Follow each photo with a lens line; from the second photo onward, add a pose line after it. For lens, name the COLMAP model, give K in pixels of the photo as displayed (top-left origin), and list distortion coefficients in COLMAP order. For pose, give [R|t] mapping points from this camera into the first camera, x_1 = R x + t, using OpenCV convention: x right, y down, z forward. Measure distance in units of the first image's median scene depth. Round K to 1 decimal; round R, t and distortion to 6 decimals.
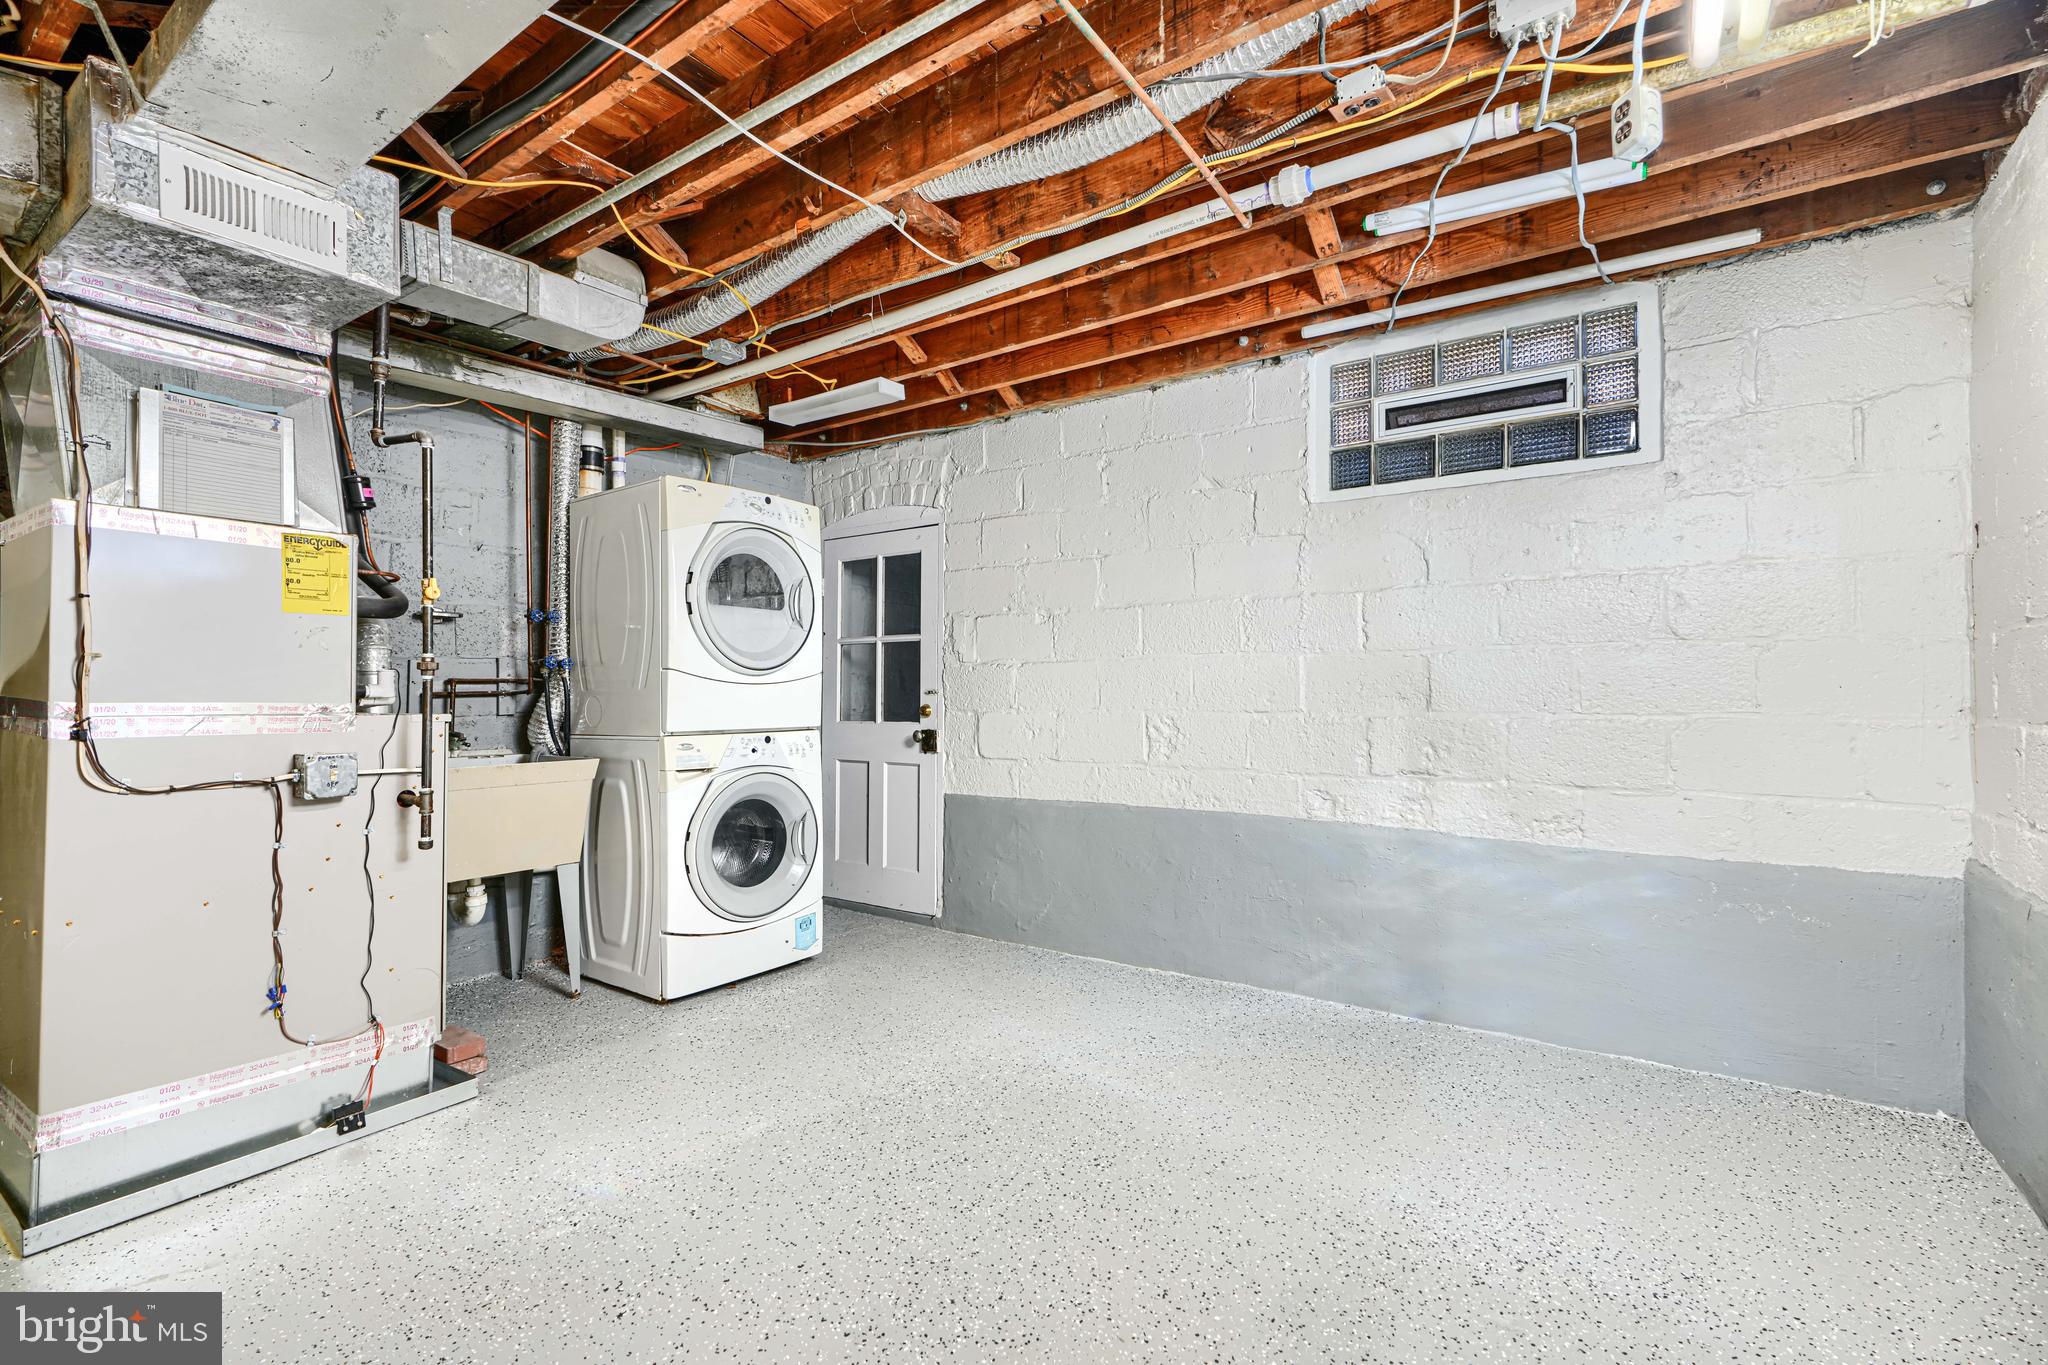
lens RADIAL K [[928.3, 0, 1005.9], [0, 928.3, 683.0], [0, 0, 1]] dist [-0.000331, 0.002440]
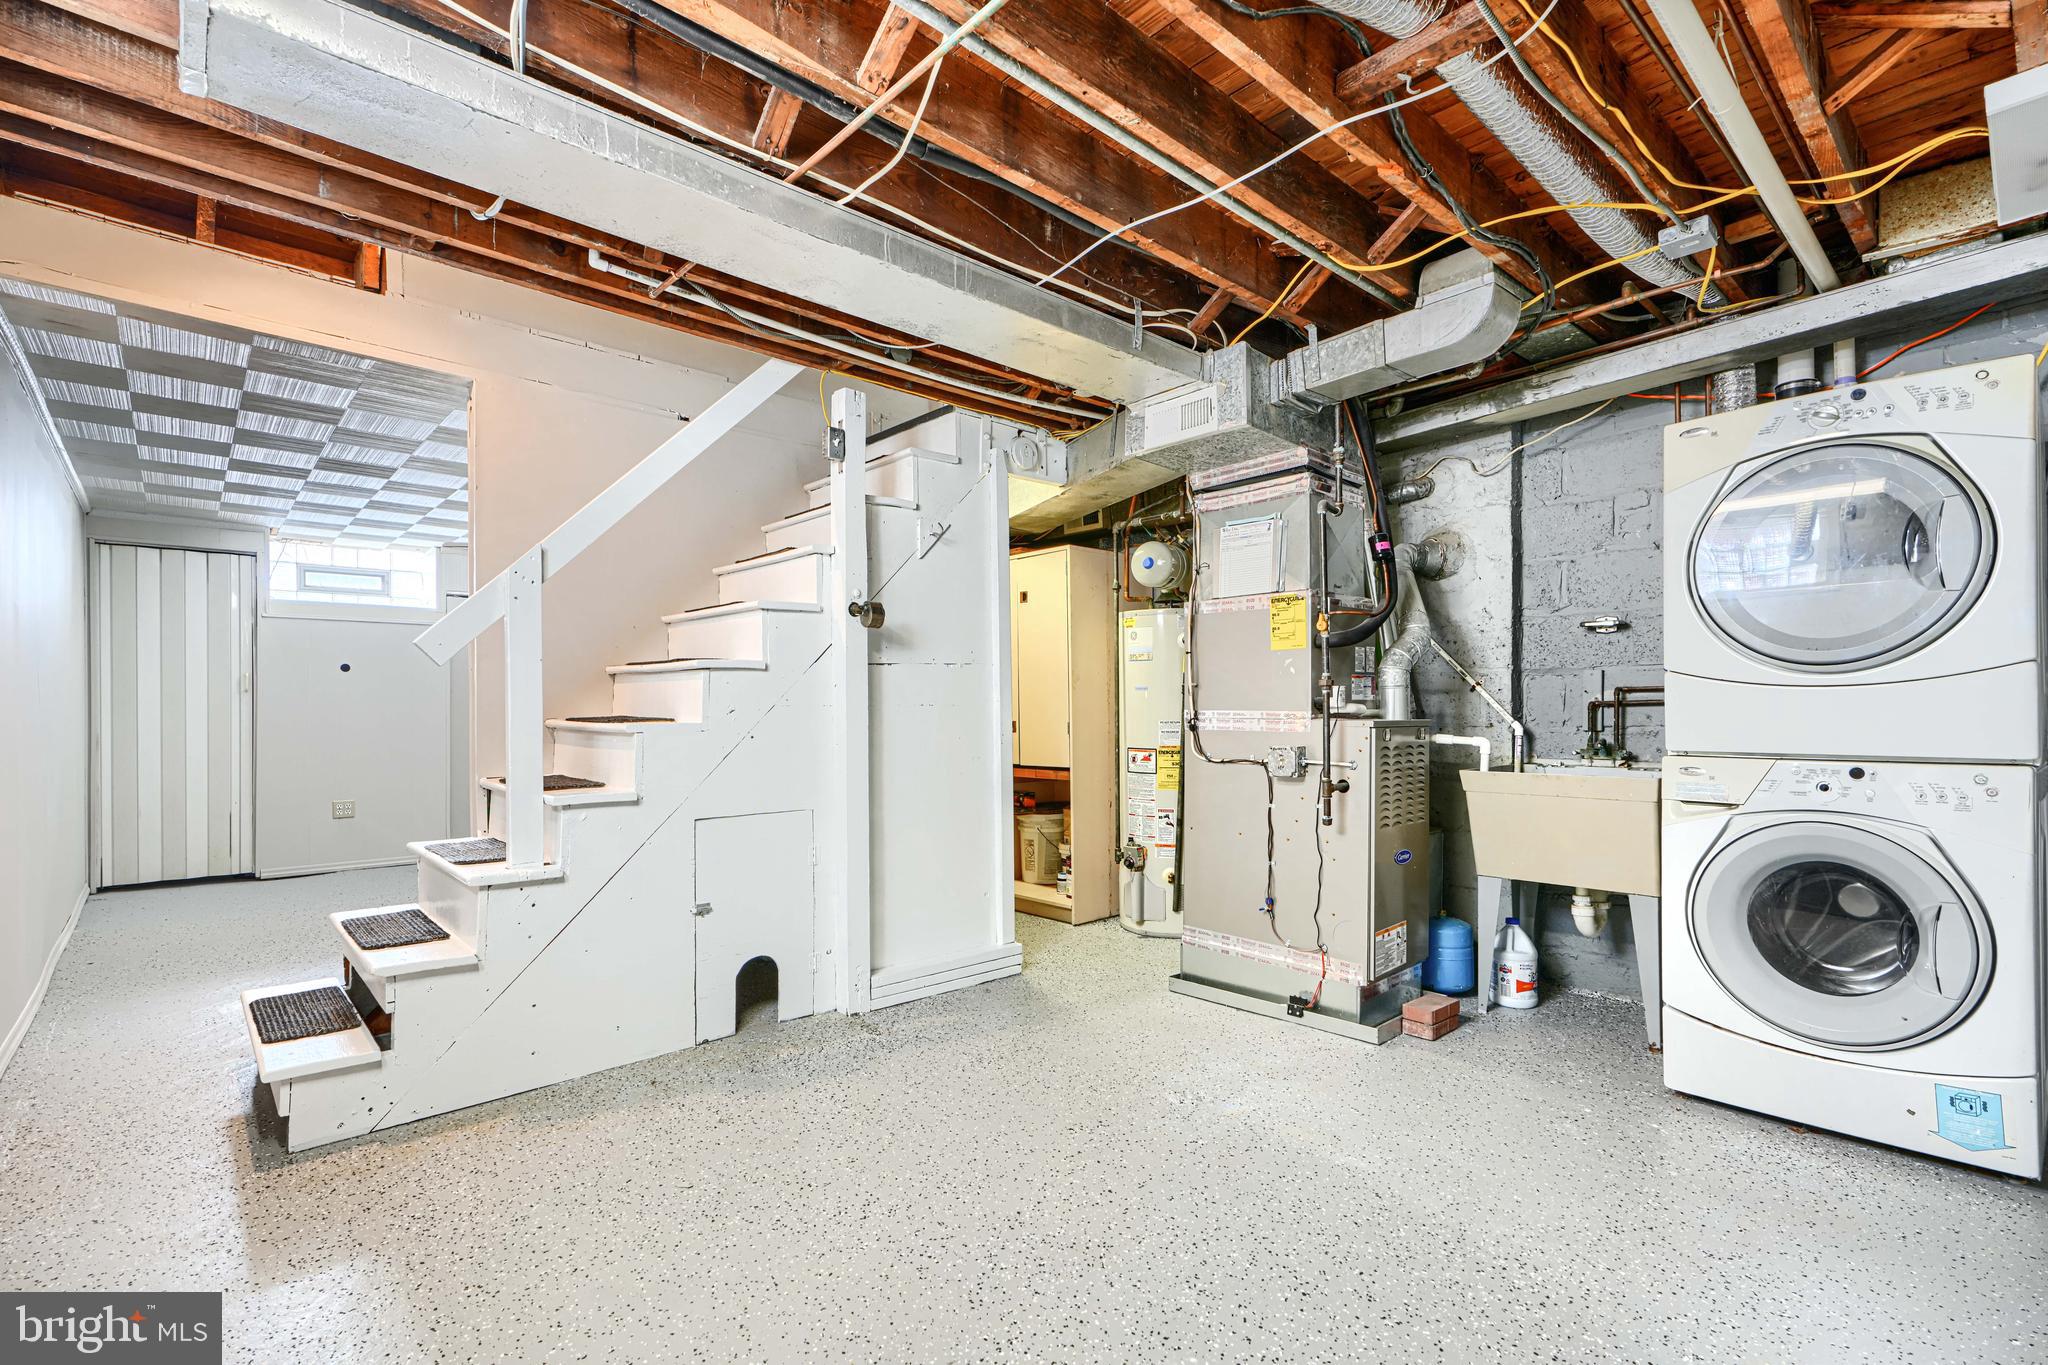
lens RADIAL K [[938.0, 0, 1042.4], [0, 938.0, 702.5], [0, 0, 1]] dist [0.000105, -0.000017]
pose [[-0.207823, -0.002677, -0.978163, 0.537212], [0.018612, 0.999804, -0.006690, 0.007398], [0.977989, -0.019595, -0.207732, 0.654199]]
